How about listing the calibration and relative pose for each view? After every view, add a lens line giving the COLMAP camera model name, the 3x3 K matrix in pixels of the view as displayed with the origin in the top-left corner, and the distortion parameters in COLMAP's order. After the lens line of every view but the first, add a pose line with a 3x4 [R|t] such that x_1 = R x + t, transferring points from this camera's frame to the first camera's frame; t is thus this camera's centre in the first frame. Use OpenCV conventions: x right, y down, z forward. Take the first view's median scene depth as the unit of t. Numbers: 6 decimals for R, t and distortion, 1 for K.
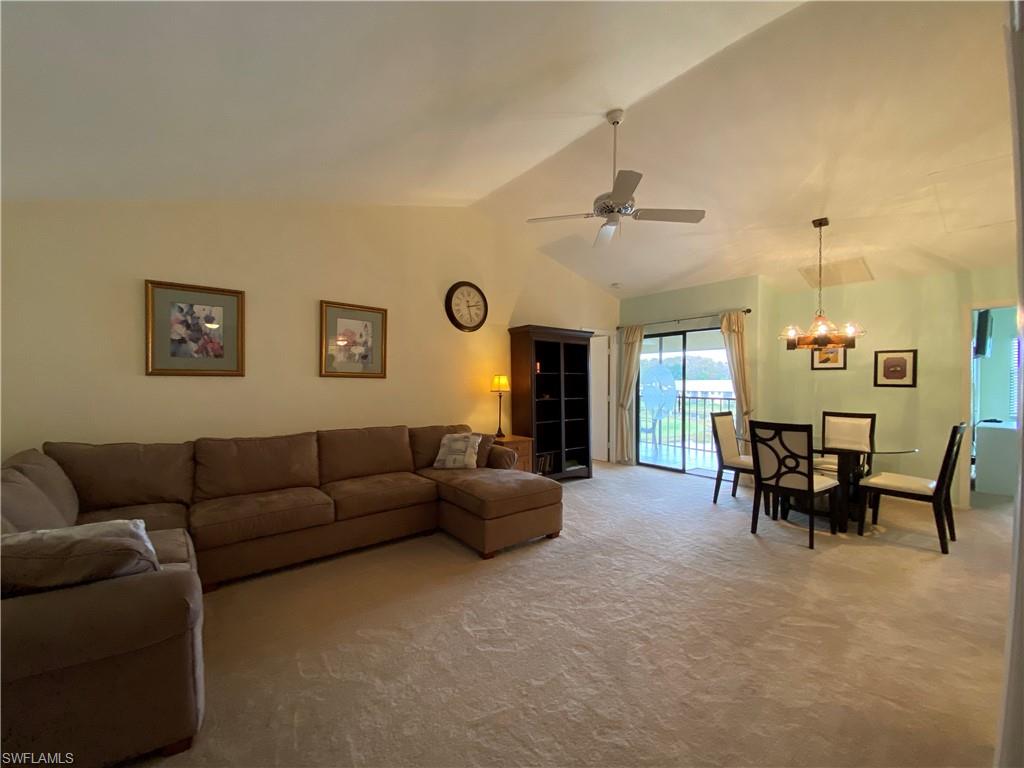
lens RADIAL K [[415.8, 0, 509.2], [0, 415.8, 388.0], [0, 0, 1]] dist [0.017758, -0.019305]
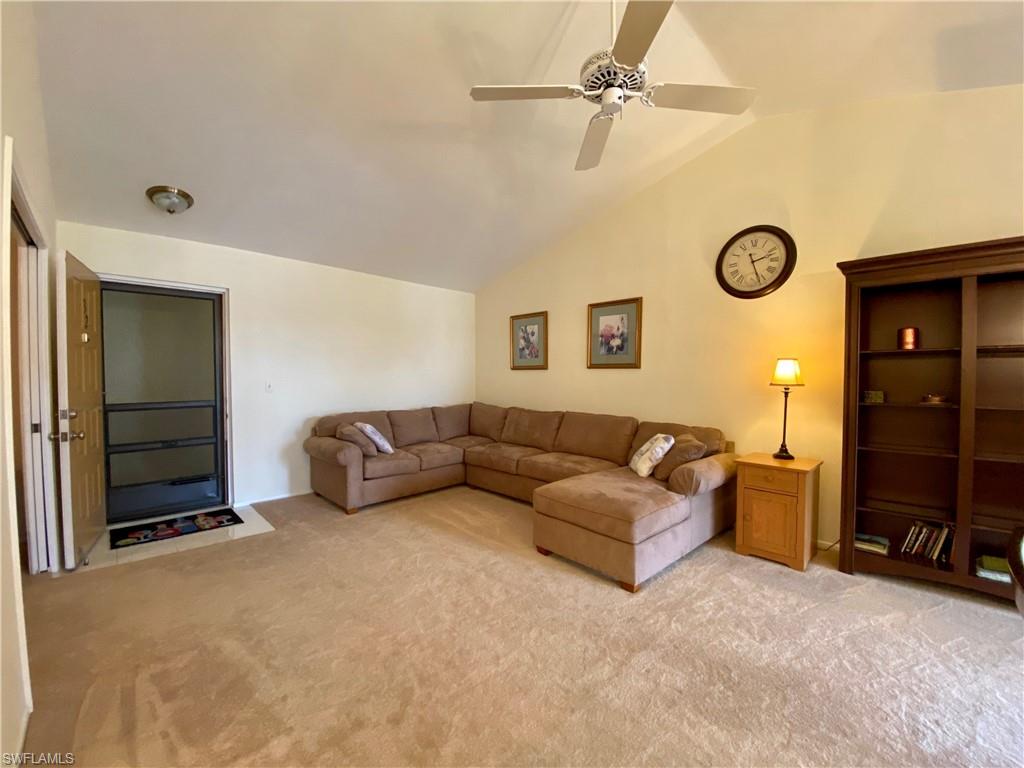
lens RADIAL K [[414.6, 0, 509.7], [0, 414.6, 387.5], [0, 0, 1]] dist [0.032787, -0.028189]
pose [[0.088257, 0.024056, -0.995807, 0.642329], [-0.012160, 0.999660, 0.023072, 0.002562], [0.996023, 0.010073, 0.088520, 0.598800]]
